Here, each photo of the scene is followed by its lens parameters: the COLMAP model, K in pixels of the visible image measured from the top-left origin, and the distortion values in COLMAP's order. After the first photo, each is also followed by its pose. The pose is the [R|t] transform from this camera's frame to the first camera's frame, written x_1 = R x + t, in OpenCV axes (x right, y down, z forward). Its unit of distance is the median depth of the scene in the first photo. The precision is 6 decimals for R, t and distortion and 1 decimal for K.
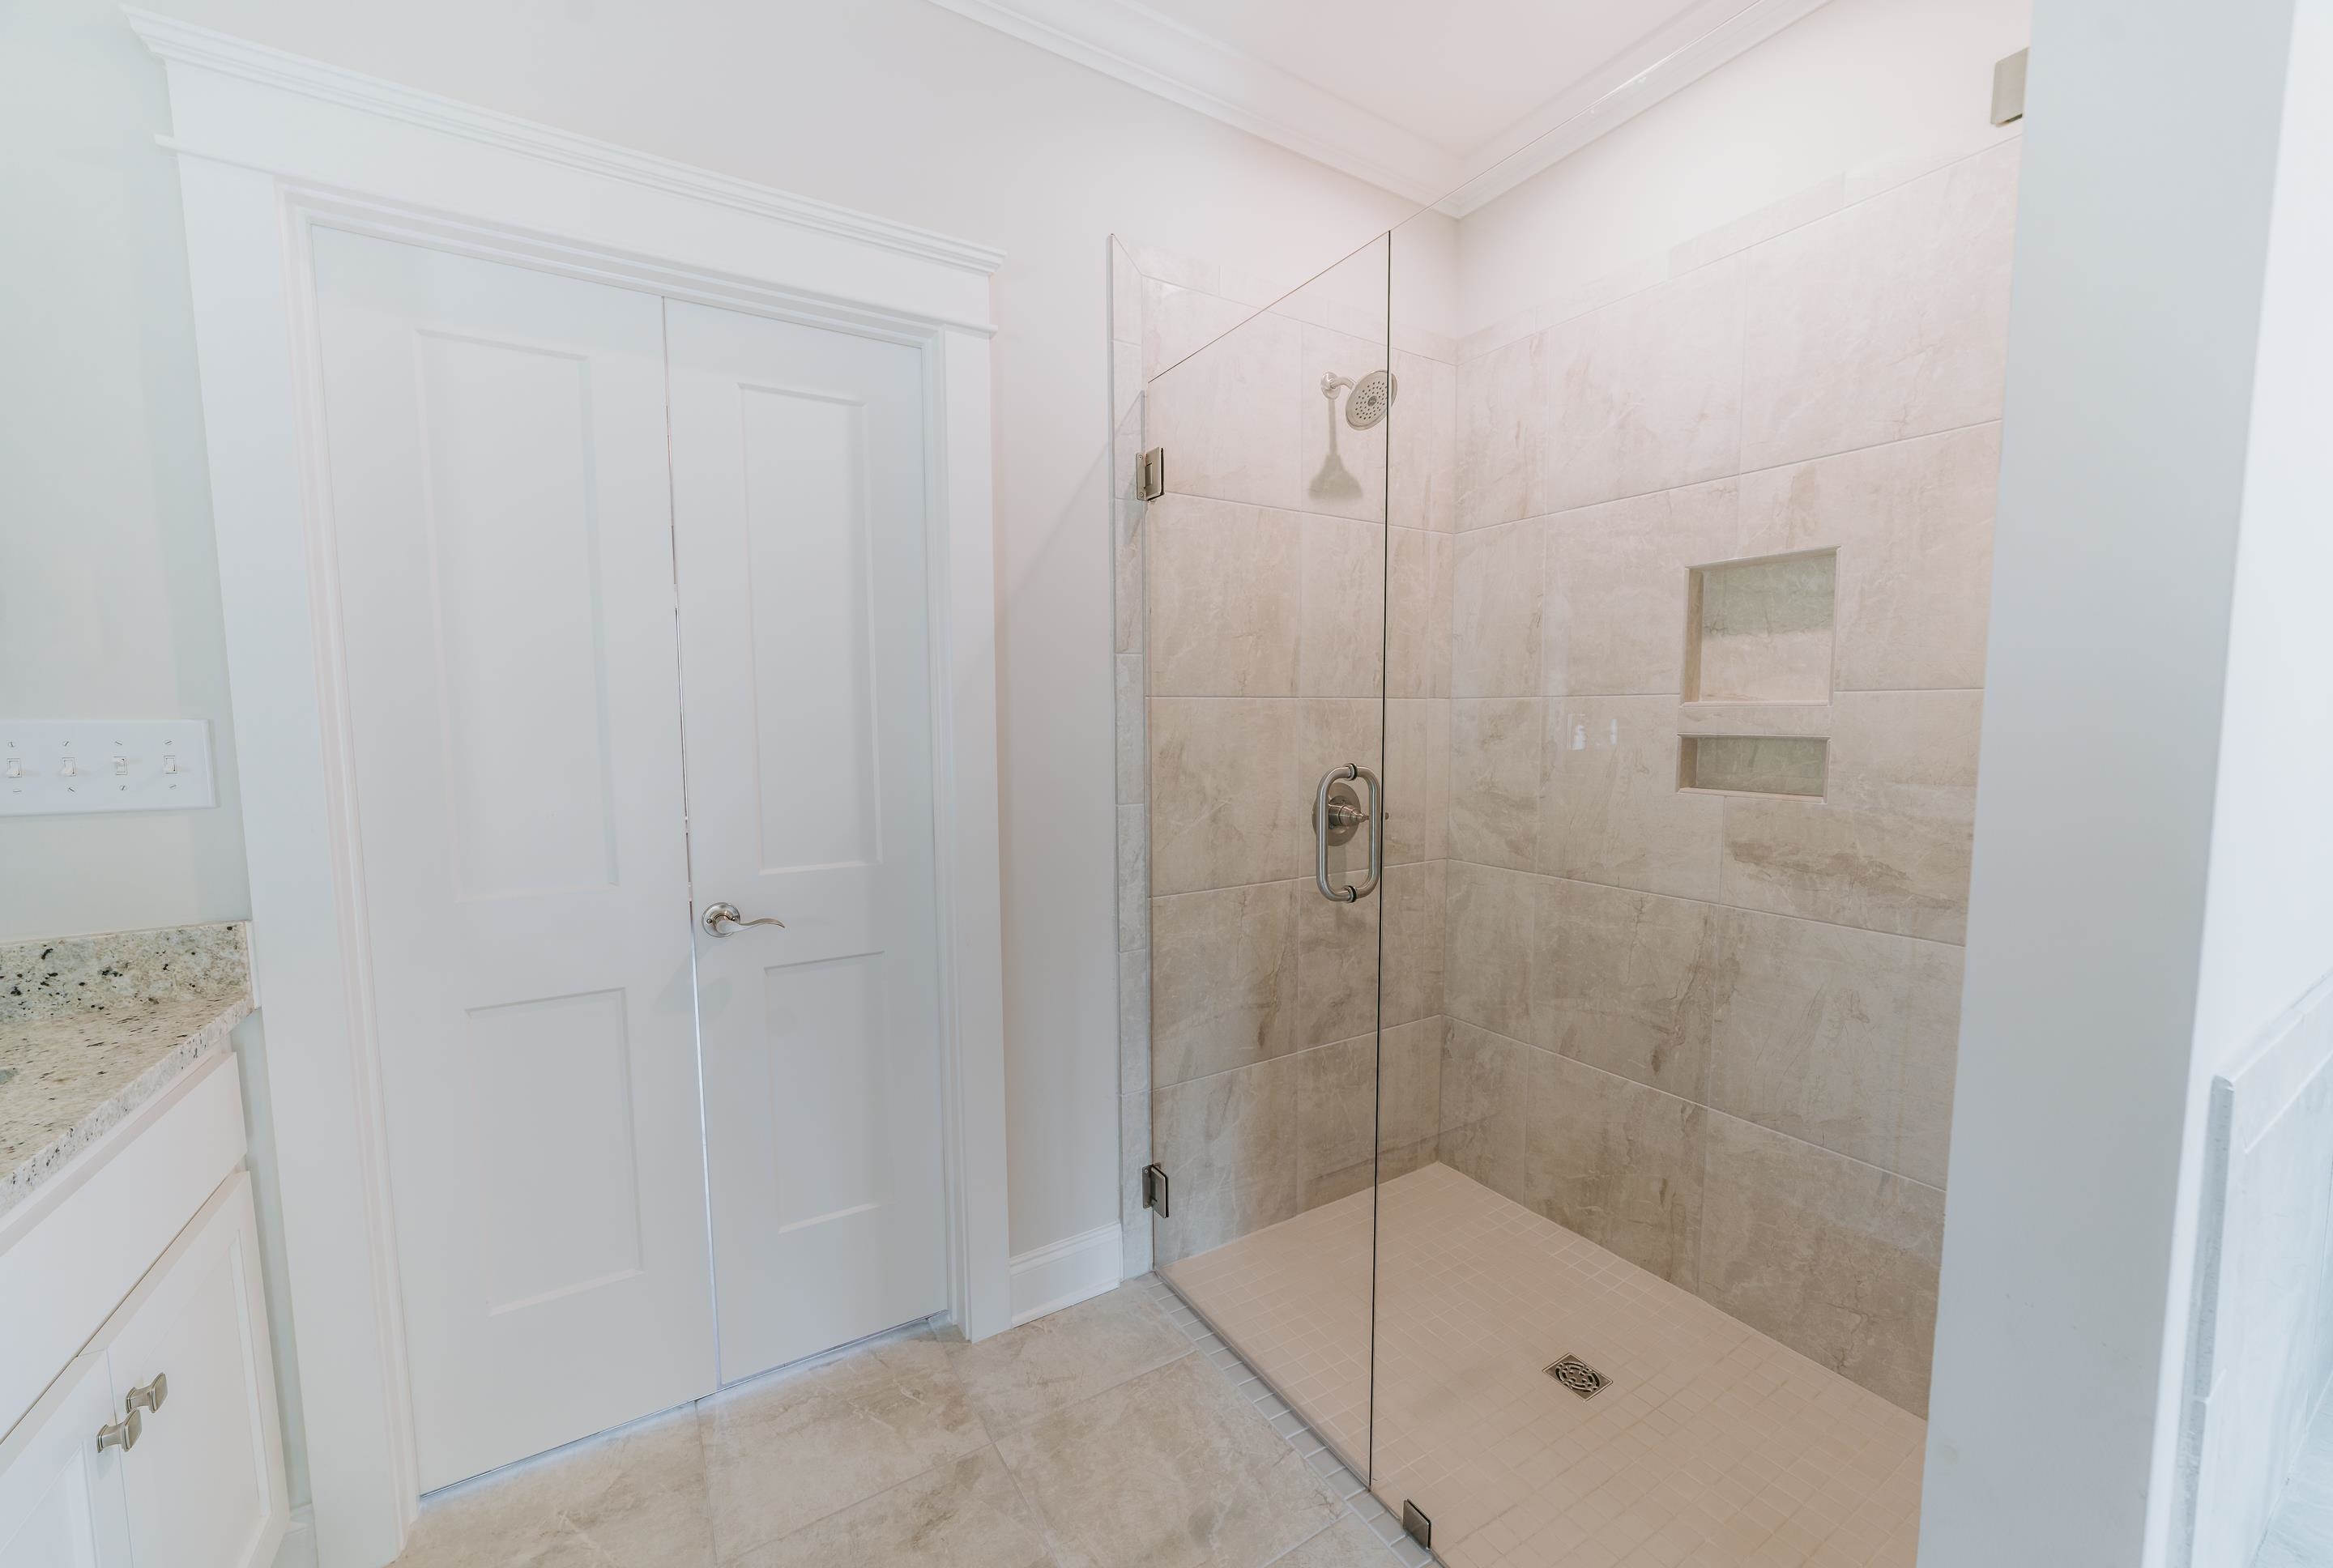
lens RADIAL K [[903.0, 0, 1172.5], [0, 903.0, 798.4], [0, 0, 1]] dist [0.000696, 0.000896]
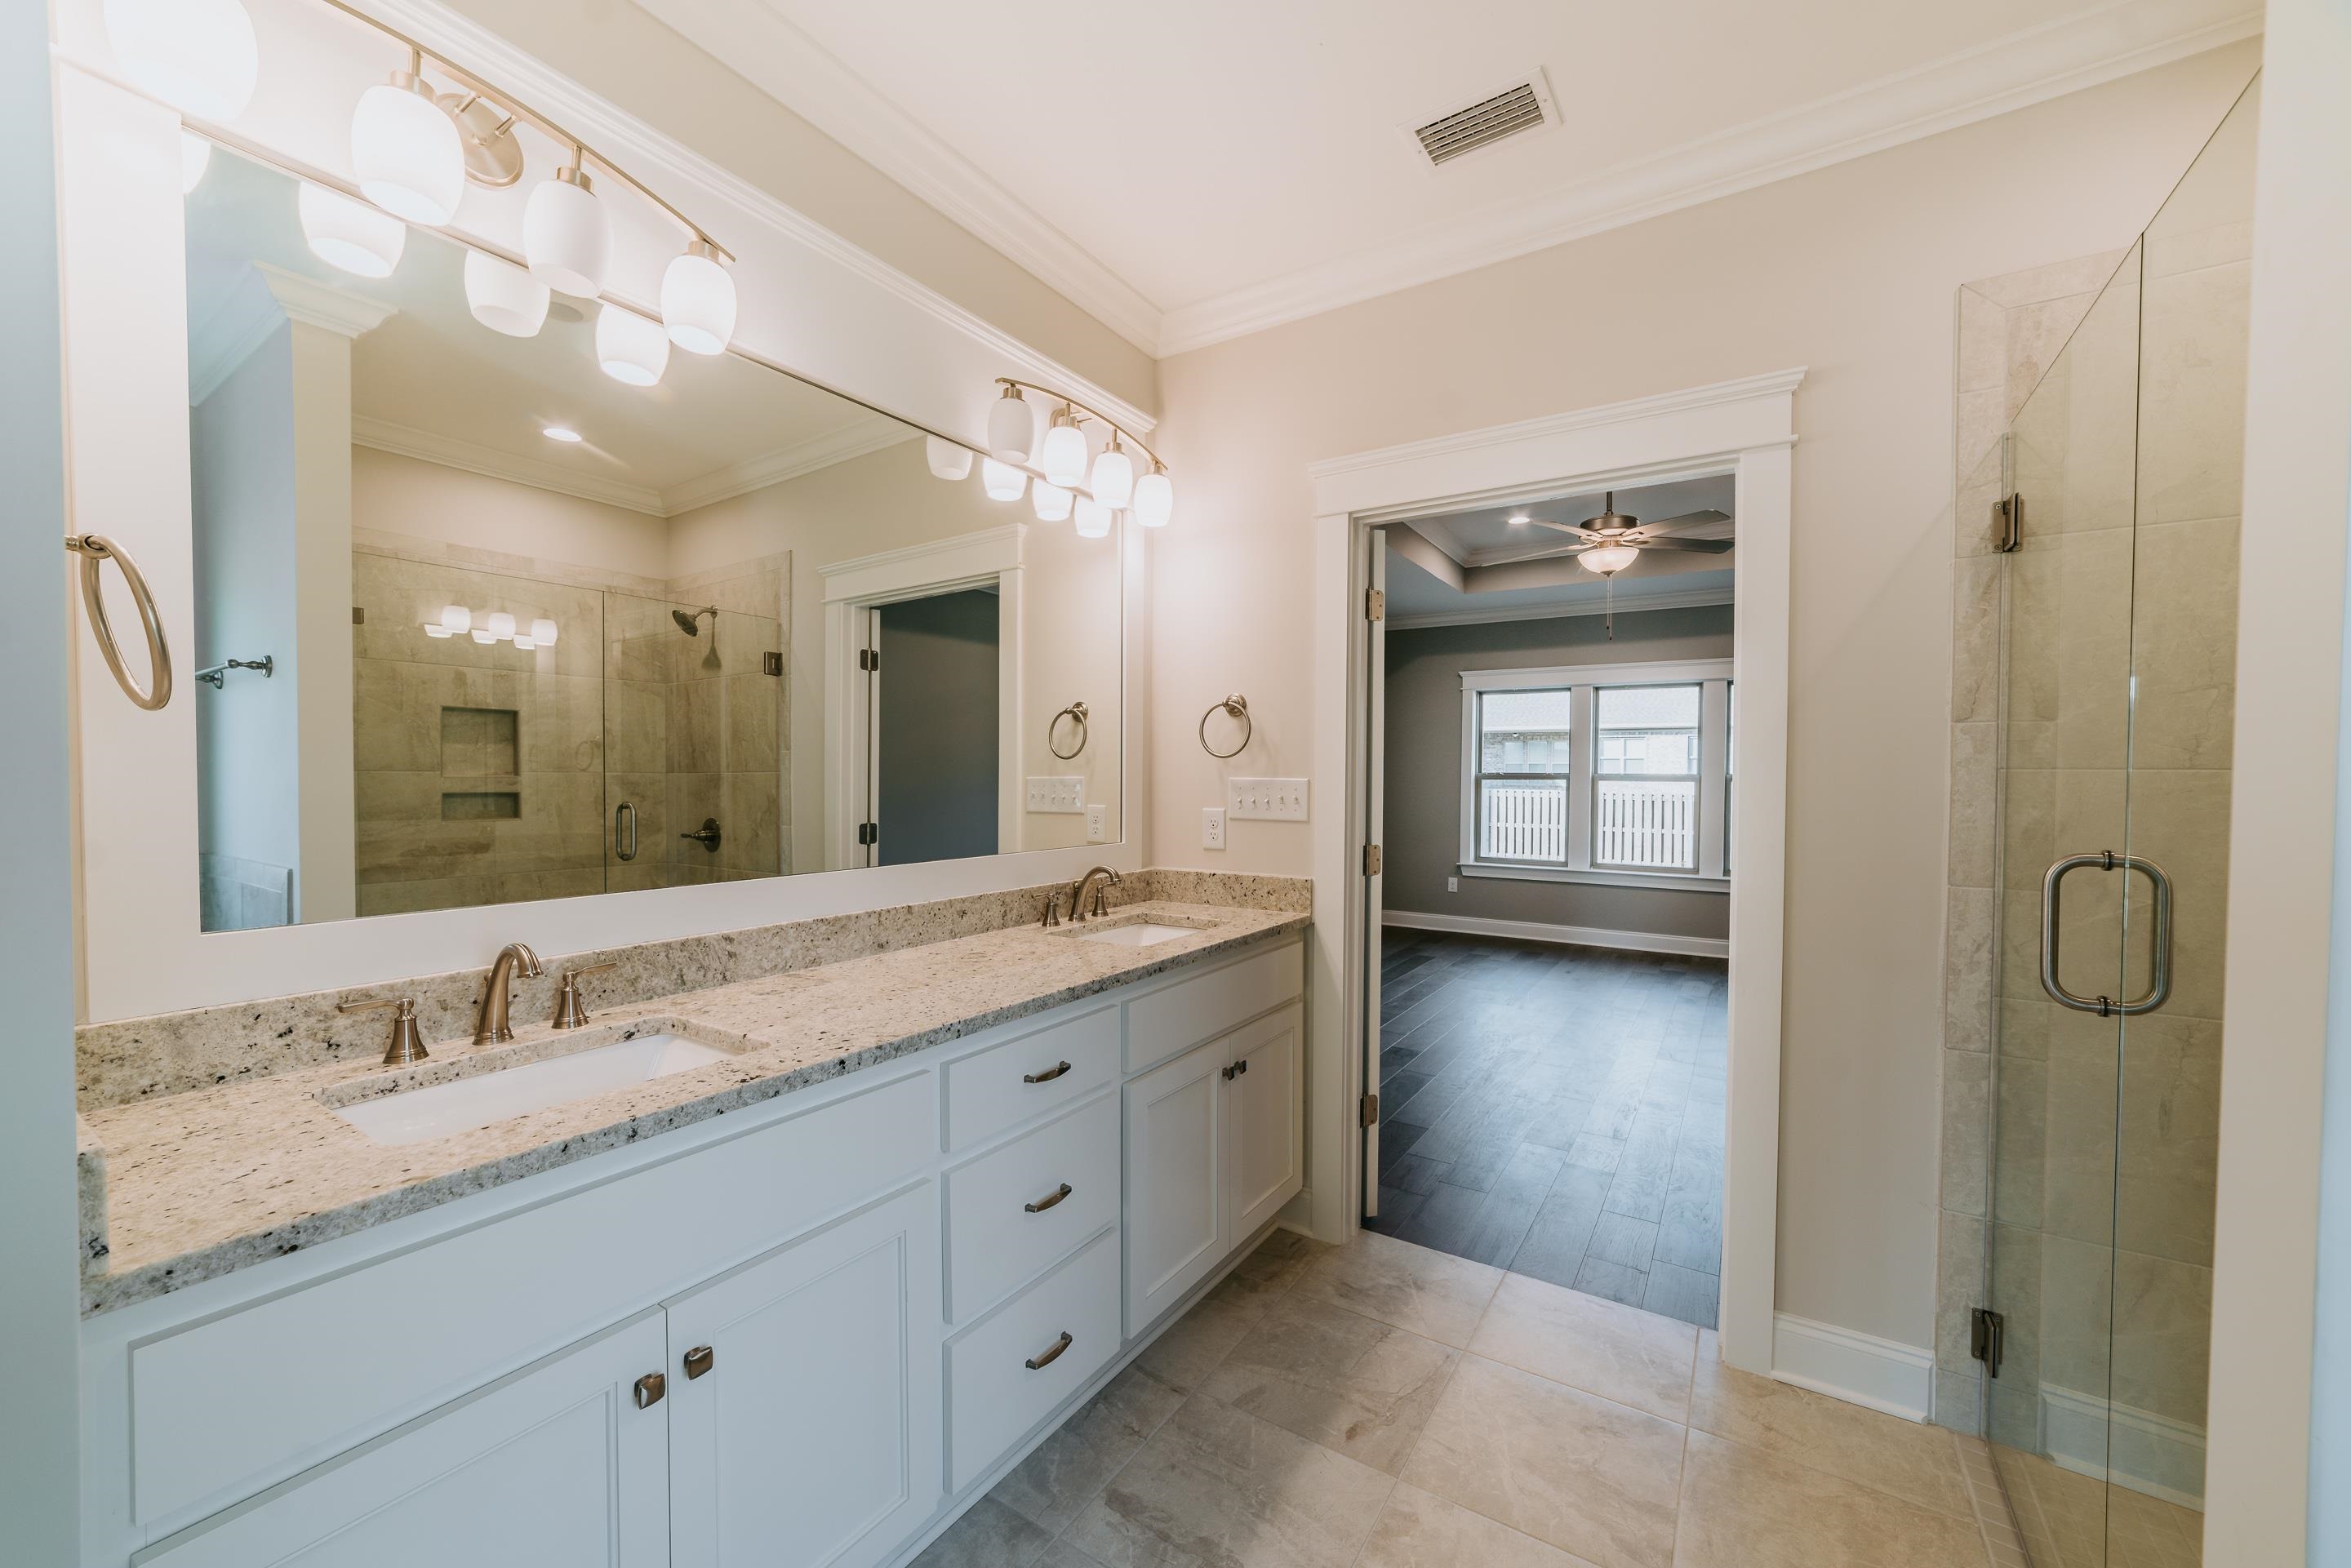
lens RADIAL K [[903.2, 0, 1175.0], [0, 903.2, 790.3], [0, 0, 1]] dist [-0.019083, 0.006840]
pose [[0.436693, 0.030820, -0.899082, 0.411433], [-0.097224, 0.995176, -0.013109, -0.000349], [0.894341, 0.093137, 0.437583, -0.112213]]
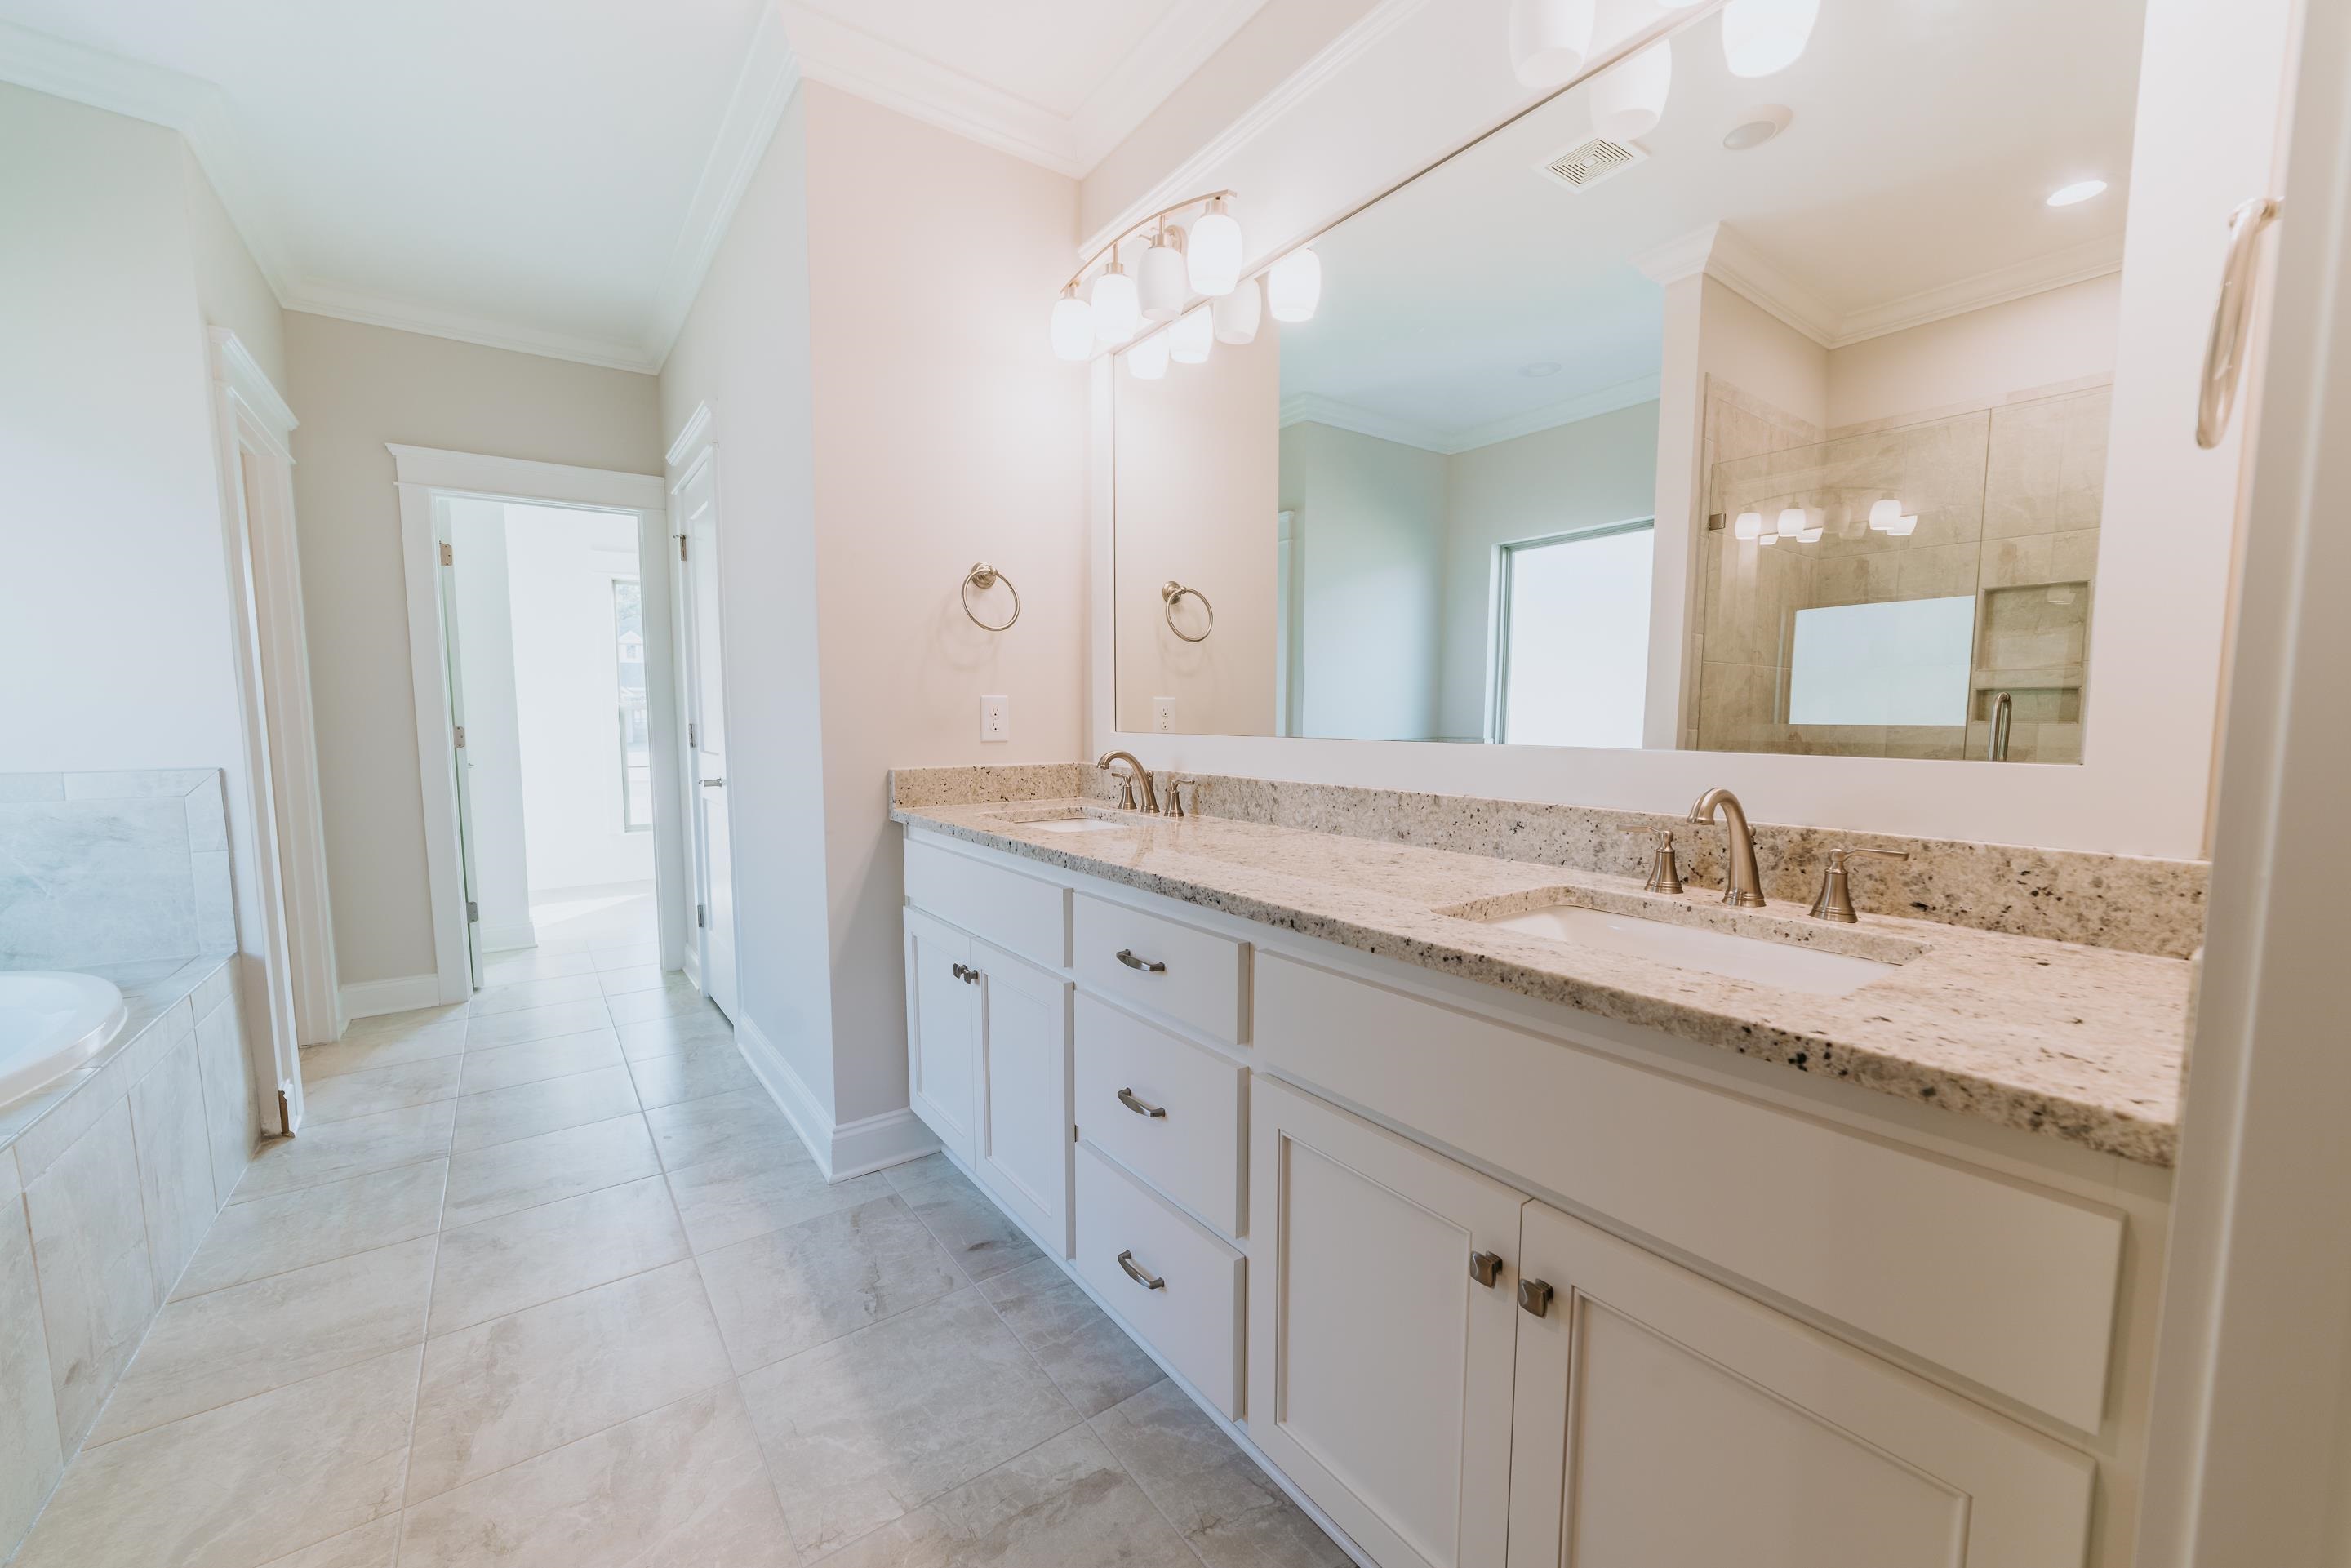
lens RADIAL K [[903.2, 0, 1186.3], [0, 903.2, 804.1], [0, 0, 1]] dist [-0.019083, 0.006840]
pose [[-0.995612, 0.025623, -0.089996, -0.341593], [0.007397, 0.980320, 0.197278, -0.005298], [0.093279, 0.195747, -0.976208, 0.835366]]
